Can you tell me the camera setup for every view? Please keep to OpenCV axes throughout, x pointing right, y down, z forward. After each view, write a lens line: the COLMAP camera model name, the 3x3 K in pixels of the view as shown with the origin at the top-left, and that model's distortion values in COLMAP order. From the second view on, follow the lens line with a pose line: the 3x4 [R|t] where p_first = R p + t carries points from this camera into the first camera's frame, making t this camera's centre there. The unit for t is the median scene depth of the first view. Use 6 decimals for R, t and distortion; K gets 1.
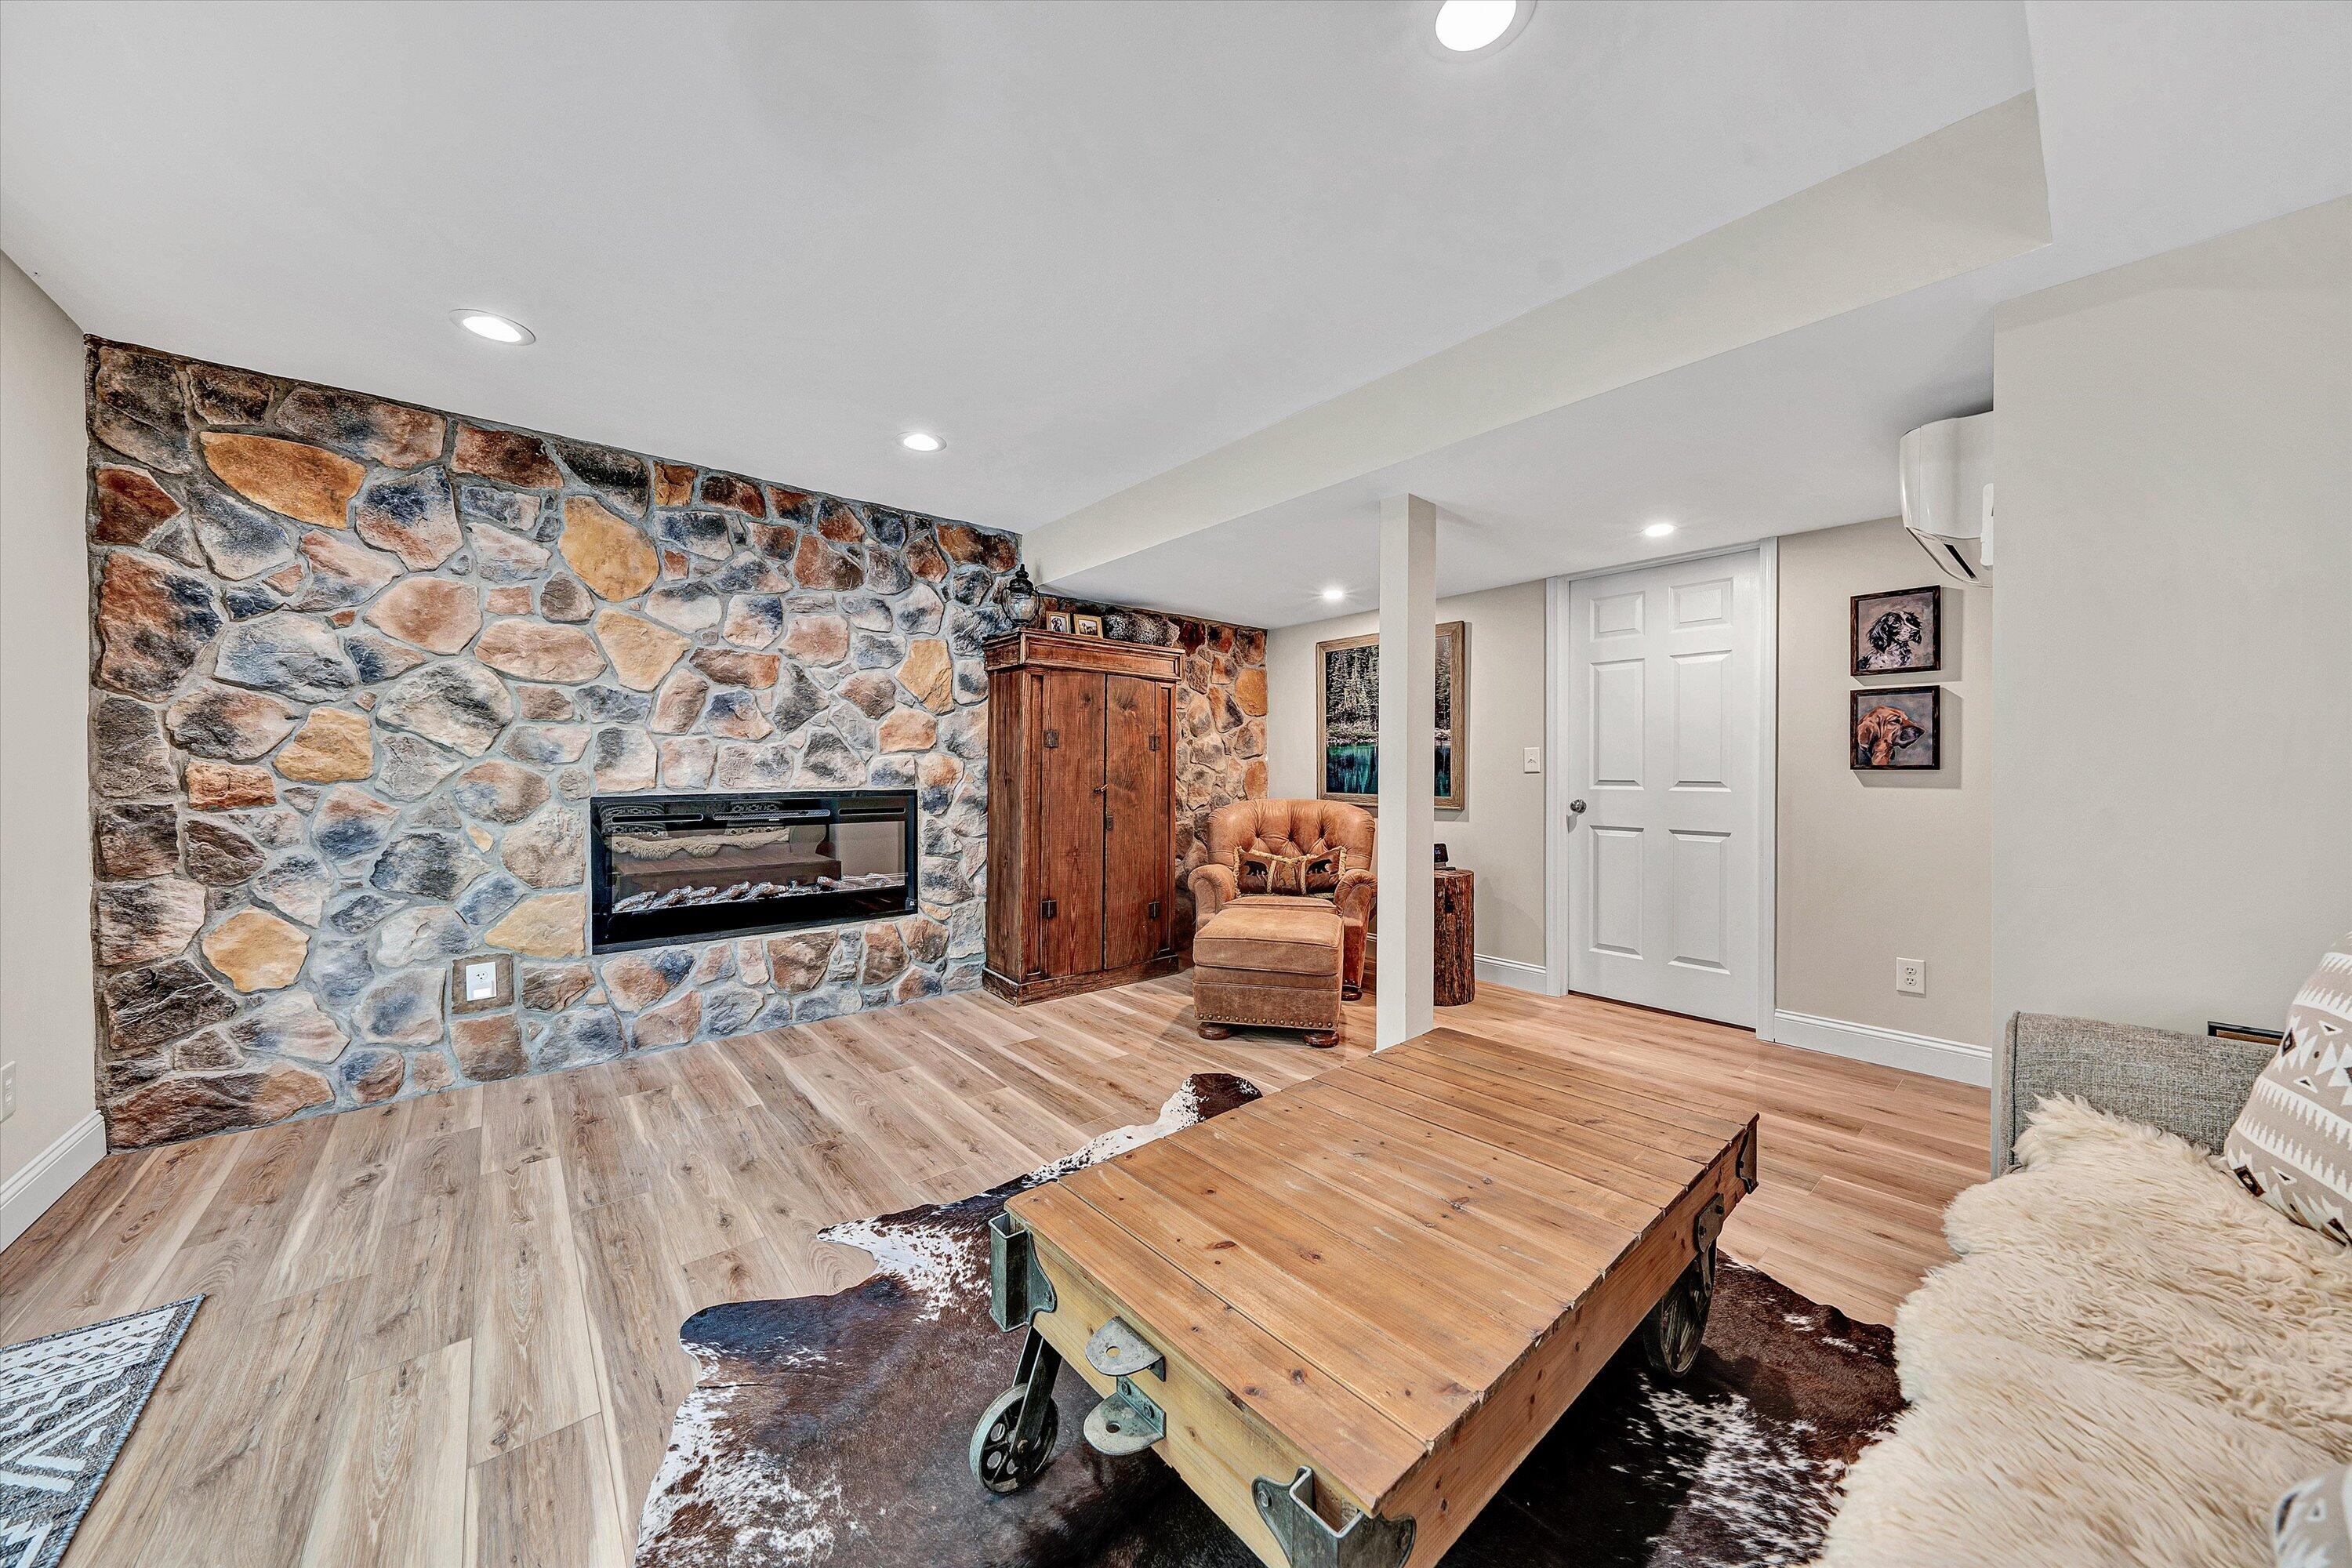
lens RADIAL K [[834.5, 0, 1177.5], [0, 834.5, 782.0], [0, 0, 1]] dist [-0.001915, 0.000135]
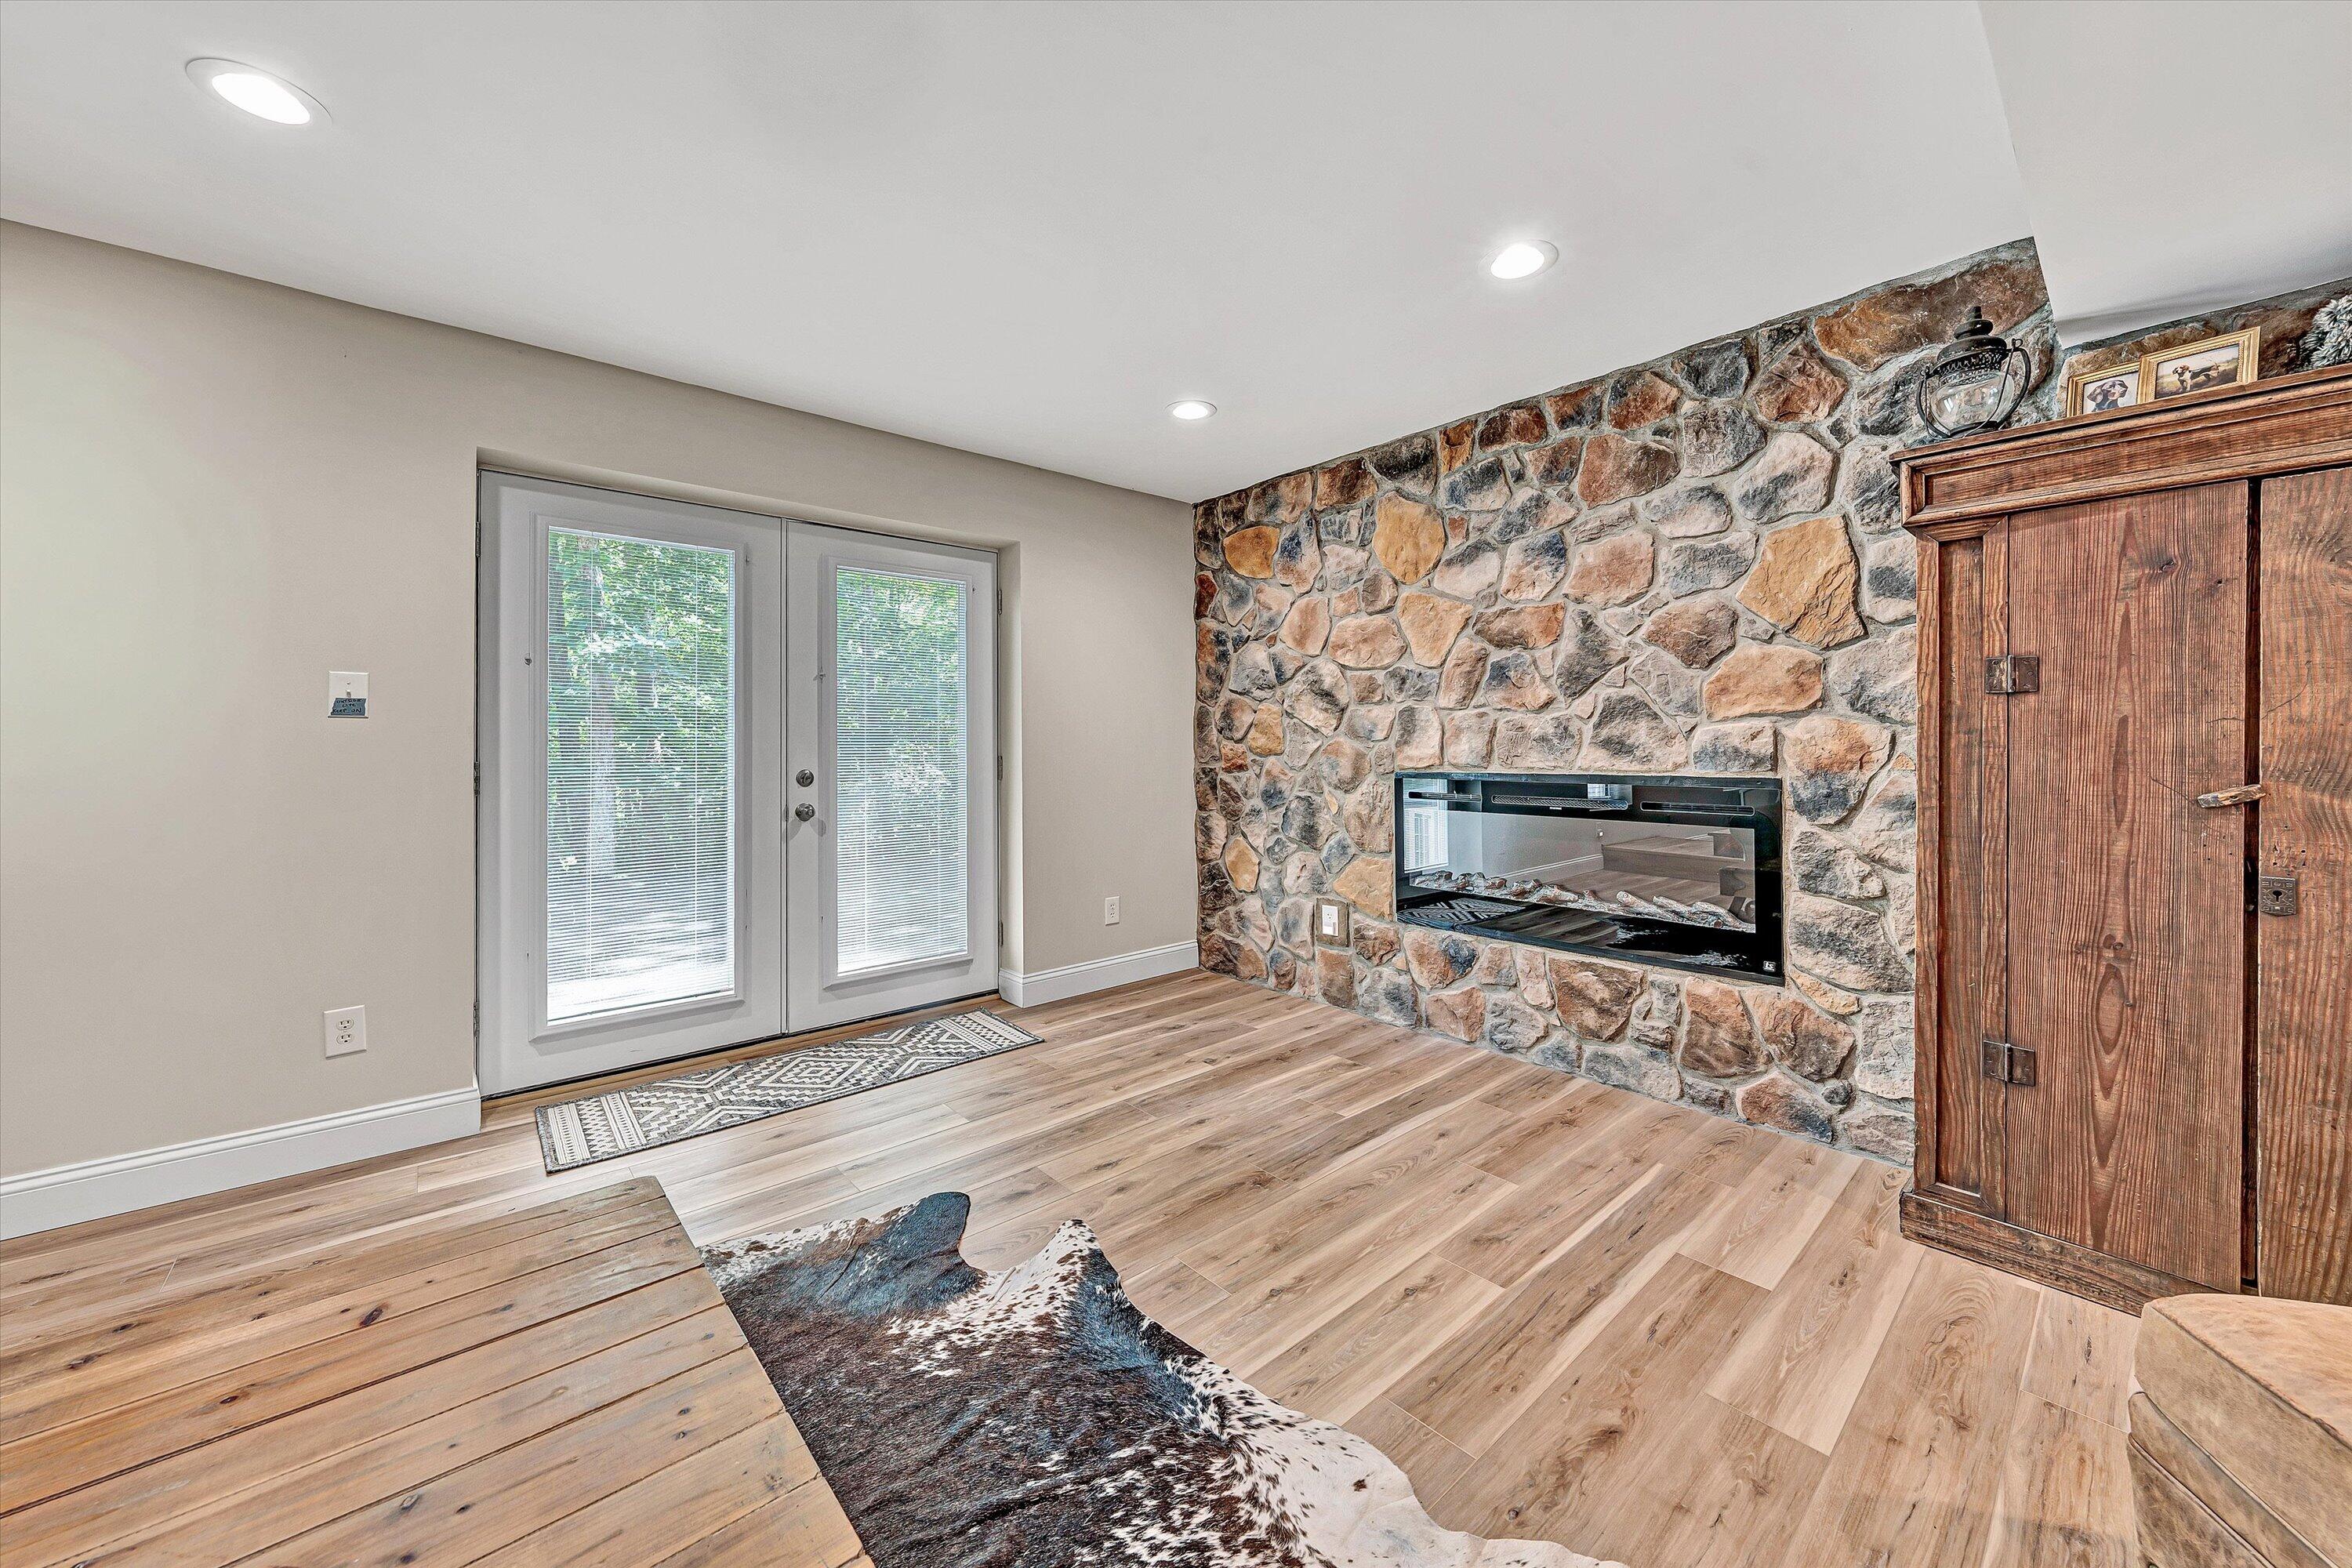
lens RADIAL K [[834.5, 0, 1176.8], [0, 834.5, 739.4], [0, 0, 1]] dist [-0.001915, 0.000135]
pose [[0.008904, -0.008932, -0.999920, 0.358039], [-0.011746, 0.999890, -0.009037, -0.010944], [0.999891, 0.011825, 0.008798, 0.710944]]
